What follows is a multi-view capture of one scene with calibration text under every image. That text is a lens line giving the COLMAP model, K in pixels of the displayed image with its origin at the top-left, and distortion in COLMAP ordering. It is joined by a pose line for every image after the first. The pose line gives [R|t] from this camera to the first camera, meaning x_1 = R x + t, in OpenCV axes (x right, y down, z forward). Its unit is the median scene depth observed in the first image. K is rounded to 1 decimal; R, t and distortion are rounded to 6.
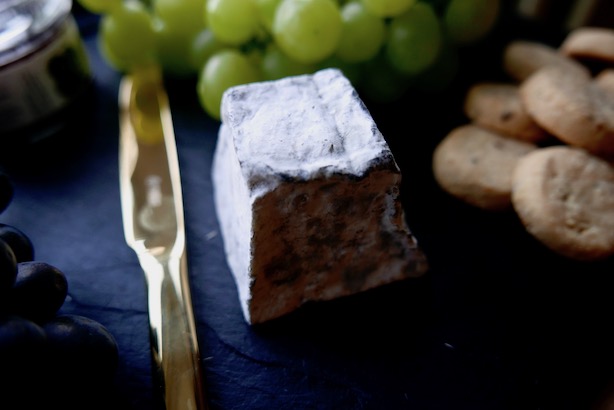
lens RADIAL K [[434.4, 0, 309.7], [0, 434.4, 205.8], [0, 0, 1]] dist [-0.013596, -0.008509]
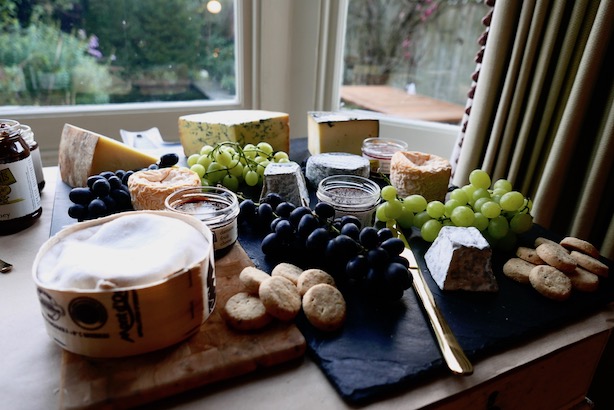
lens RADIAL K [[434.4, 0, 306.6], [0, 434.4, 205.9], [0, 0, 1]] dist [-0.013596, -0.008509]
pose [[0.962910, 0.162112, -0.215692, -0.507281], [-0.239416, 0.881991, -0.405921, 1.255456], [0.124434, 0.442506, 0.888091, -2.319892]]
